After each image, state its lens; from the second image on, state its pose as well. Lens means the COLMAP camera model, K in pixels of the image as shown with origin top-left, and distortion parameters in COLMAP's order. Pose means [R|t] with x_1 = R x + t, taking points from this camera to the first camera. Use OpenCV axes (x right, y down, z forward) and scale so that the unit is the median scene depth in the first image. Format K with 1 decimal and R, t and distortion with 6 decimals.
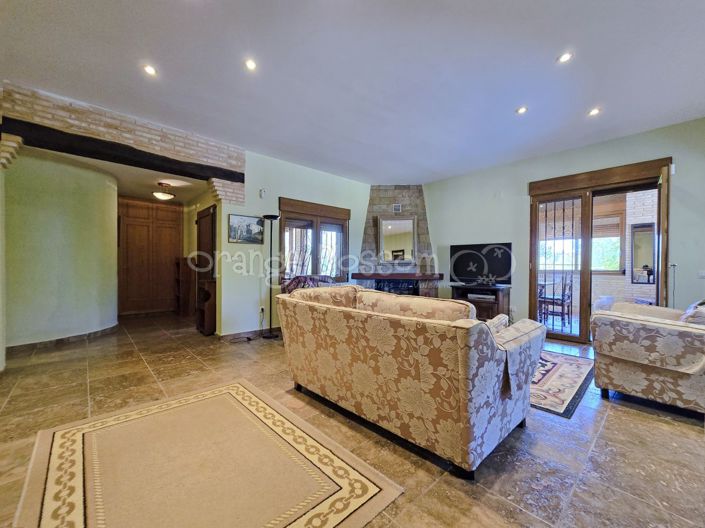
lens RADIAL K [[306.4, 0, 353.7], [0, 306.4, 268.7], [0, 0, 1]] dist [0.000579, 0.000230]
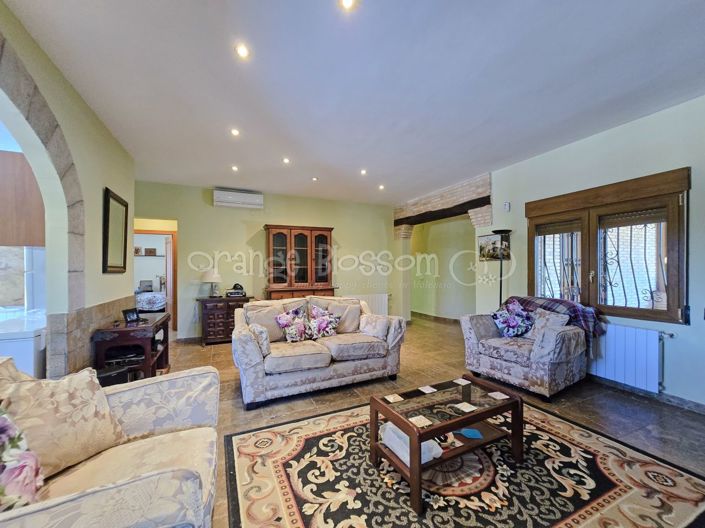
lens RADIAL K [[294.5, 0, 351.1], [0, 294.5, 270.4], [0, 0, 1]] dist [-0.003166, -0.000388]
pose [[-0.349986, 0.006143, -0.936735, 0.921619], [0.003230, 0.999980, 0.005351, -0.066846], [0.936749, -0.001153, -0.349999, 1.081187]]
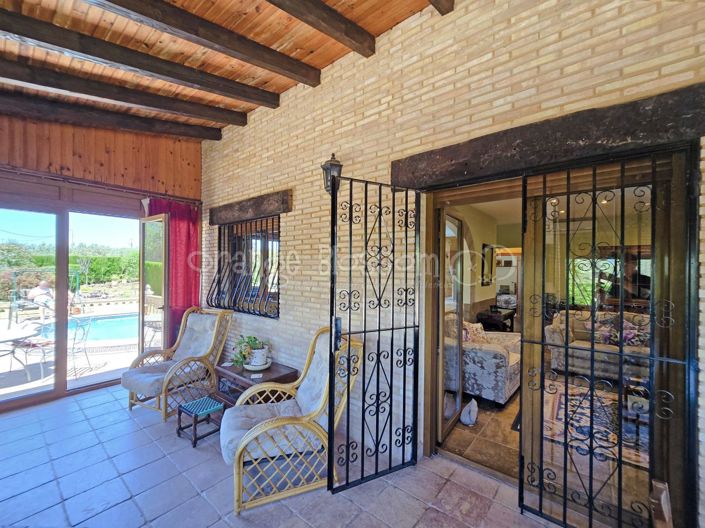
lens RADIAL K [[294.5, 0, 351.1], [0, 294.5, 270.4], [0, 0, 1]] dist [-0.003166, -0.000388]
pose [[-0.993103, -0.011654, -0.116663, 1.391399], [-0.012265, 0.999915, 0.004517, -0.156651], [0.116600, 0.005916, -0.993161, 1.816909]]
